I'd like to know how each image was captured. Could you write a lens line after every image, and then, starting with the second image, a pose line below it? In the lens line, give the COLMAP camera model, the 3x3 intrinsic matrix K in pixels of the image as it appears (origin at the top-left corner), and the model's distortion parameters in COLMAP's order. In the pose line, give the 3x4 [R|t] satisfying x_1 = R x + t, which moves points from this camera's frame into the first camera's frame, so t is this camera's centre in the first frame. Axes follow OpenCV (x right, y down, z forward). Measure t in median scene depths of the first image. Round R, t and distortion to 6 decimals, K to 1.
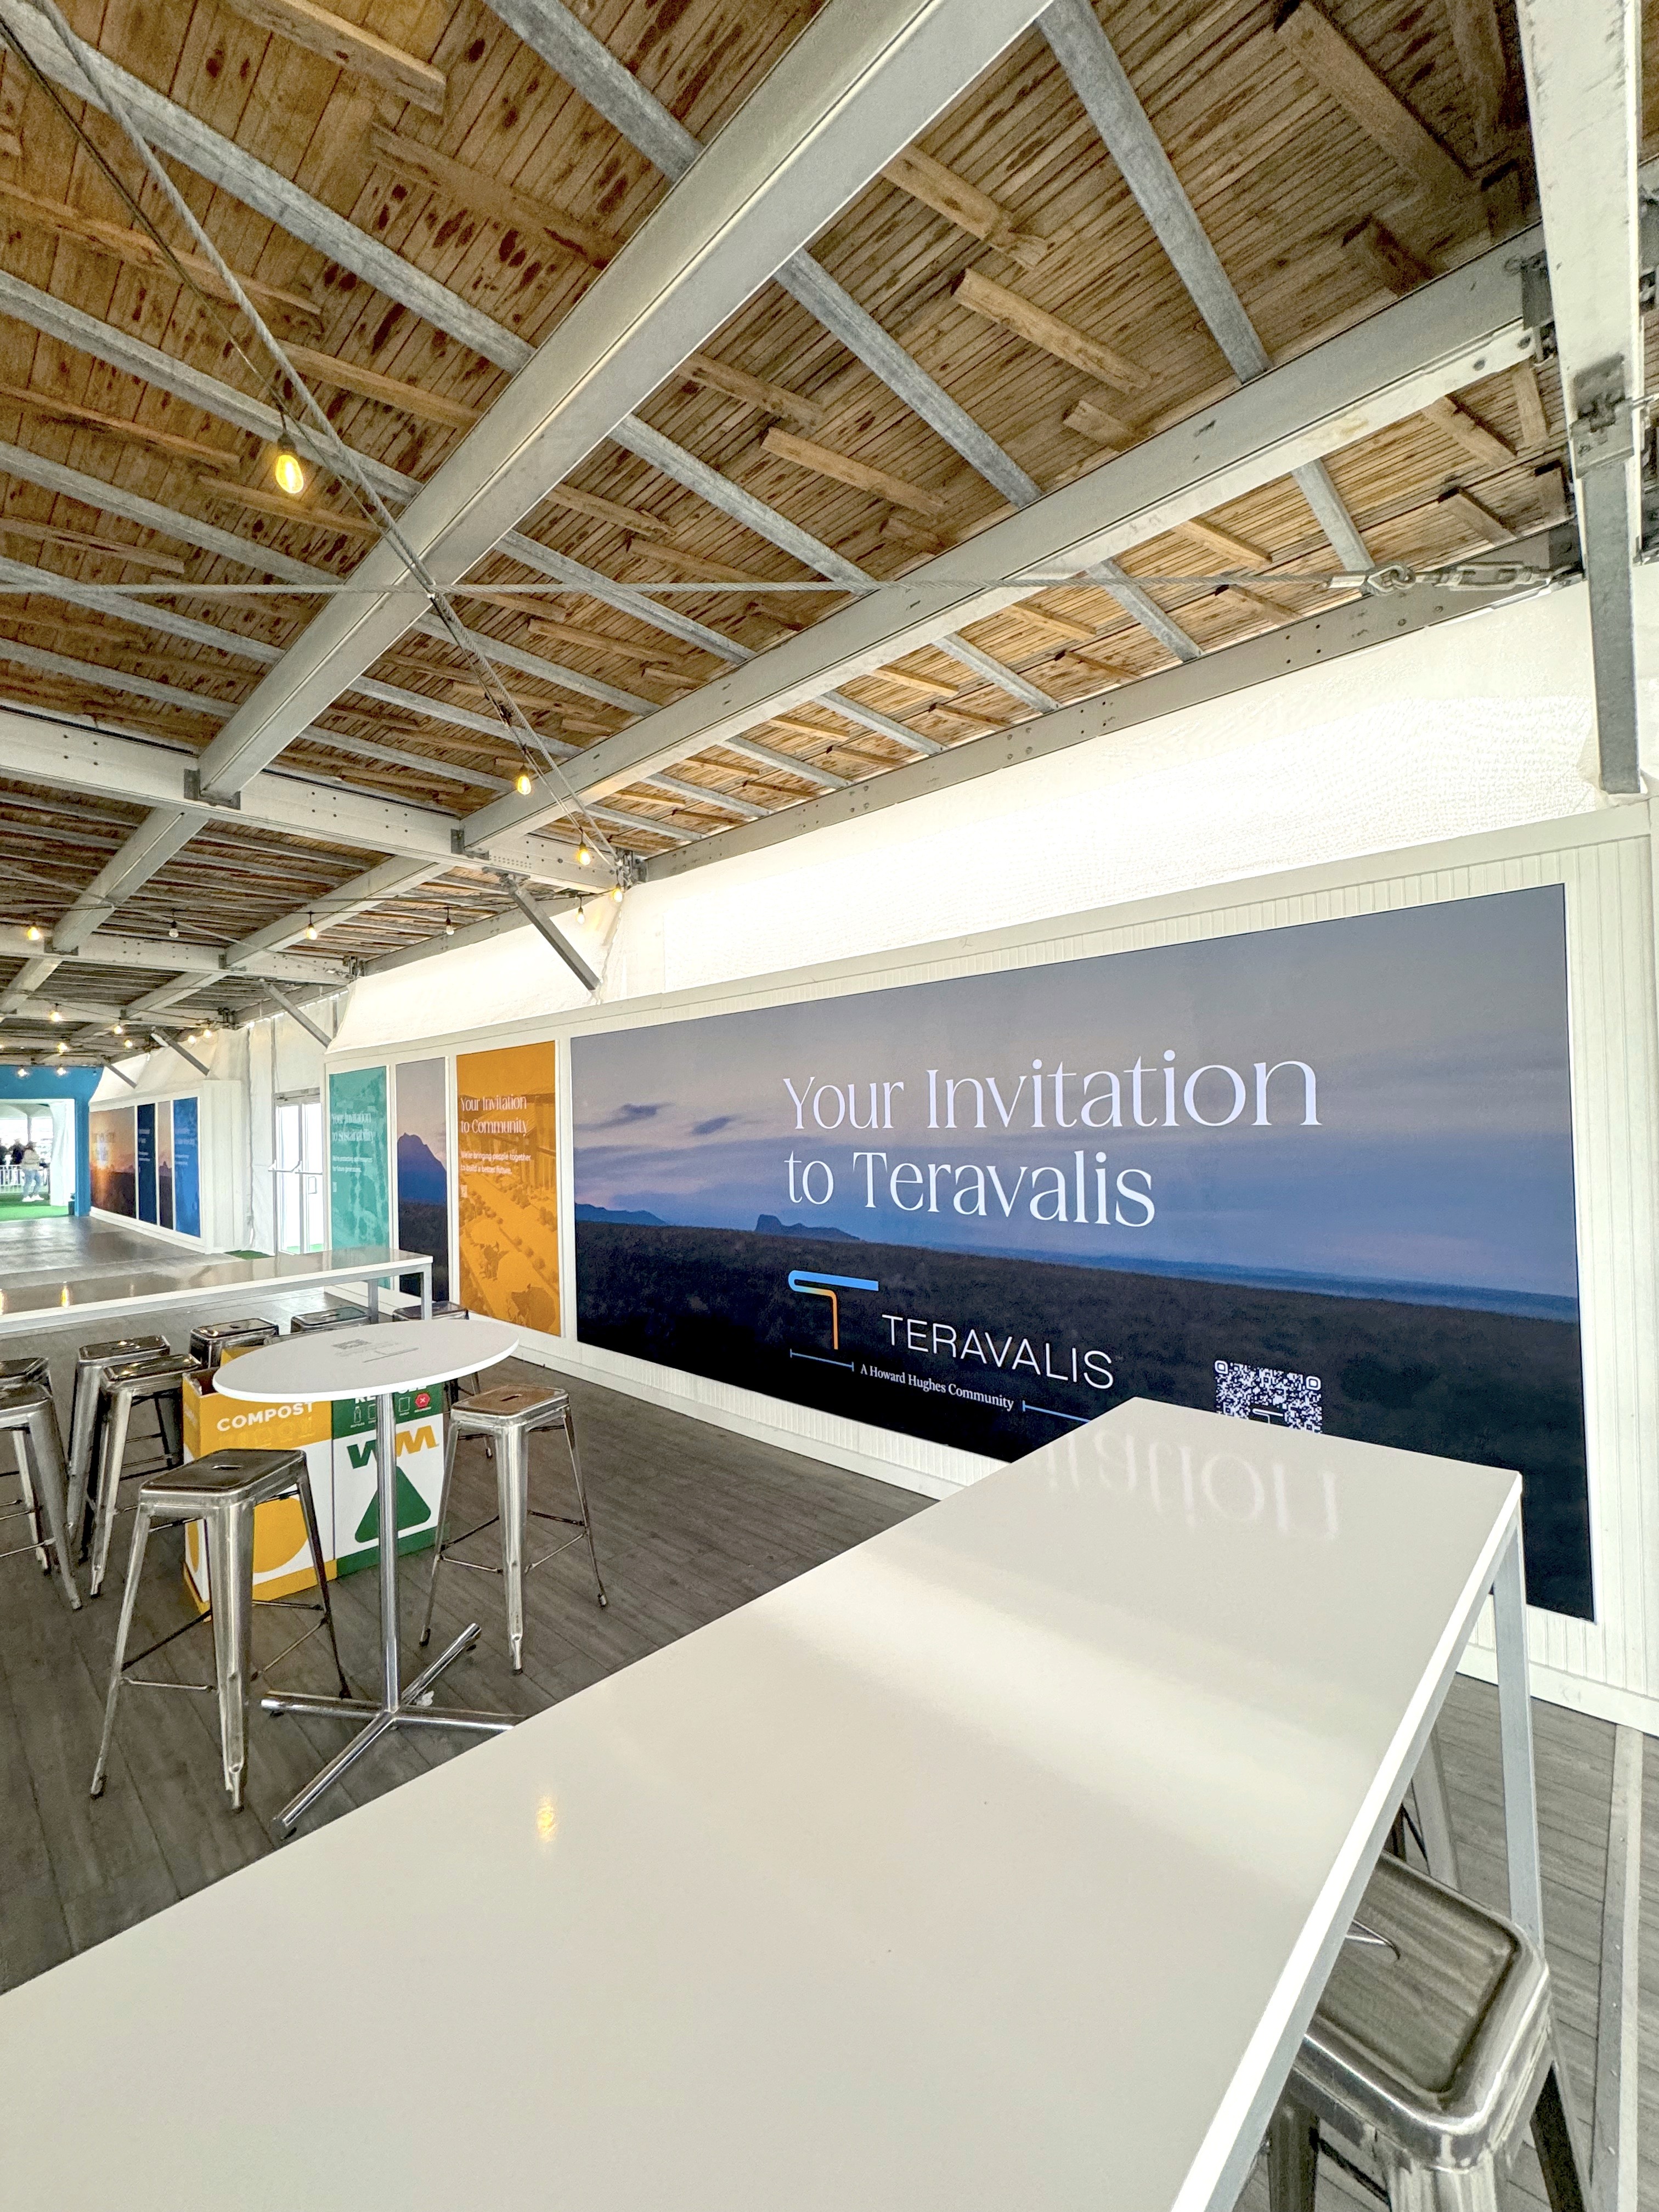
lens RADIAL K [[882.1, 0, 828.6], [0, 882.1, 1103.9], [0, 0, 1]] dist [-0.000204, -0.000003]
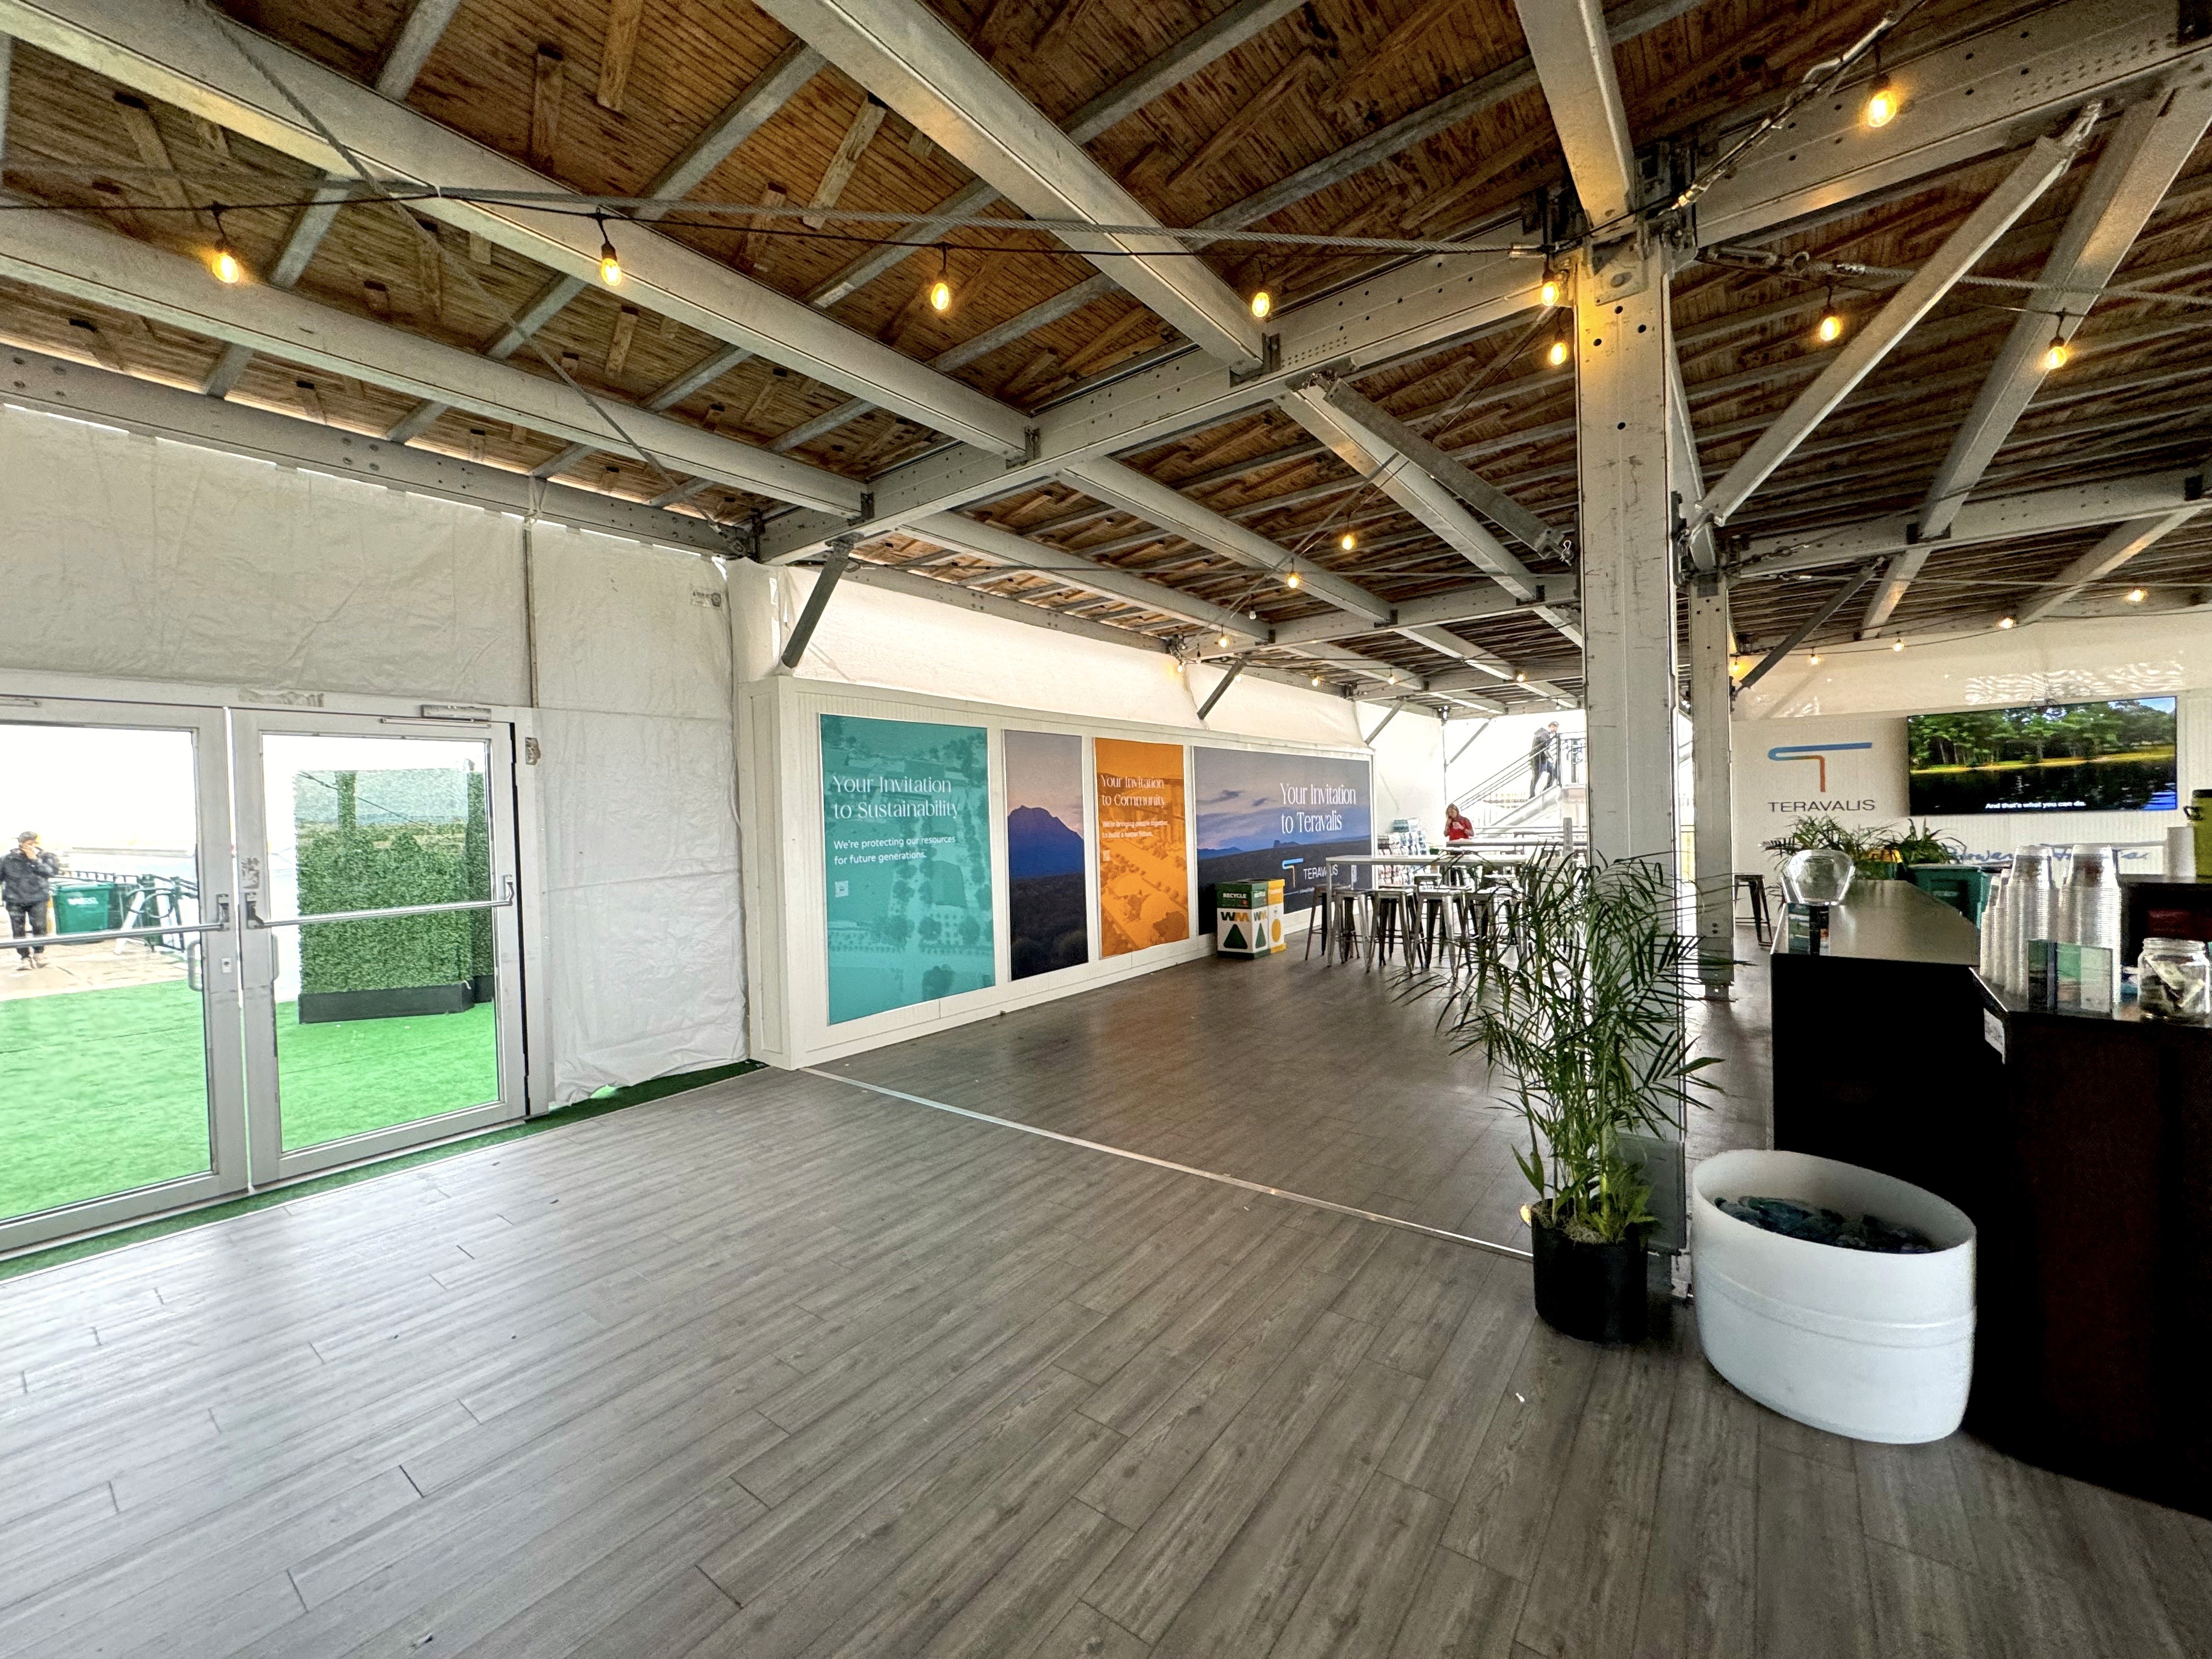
lens RADIAL K [[882.1, 0, 1102.8], [0, 882.1, 831.6], [0, 0, 1]] dist [-0.000204, -0.000003]
pose [[-0.093415, 0.018302, 0.995459, -1.676128], [0.023803, 0.999586, -0.016144, 0.091668], [-0.995343, 0.022187, -0.093812, 1.186543]]
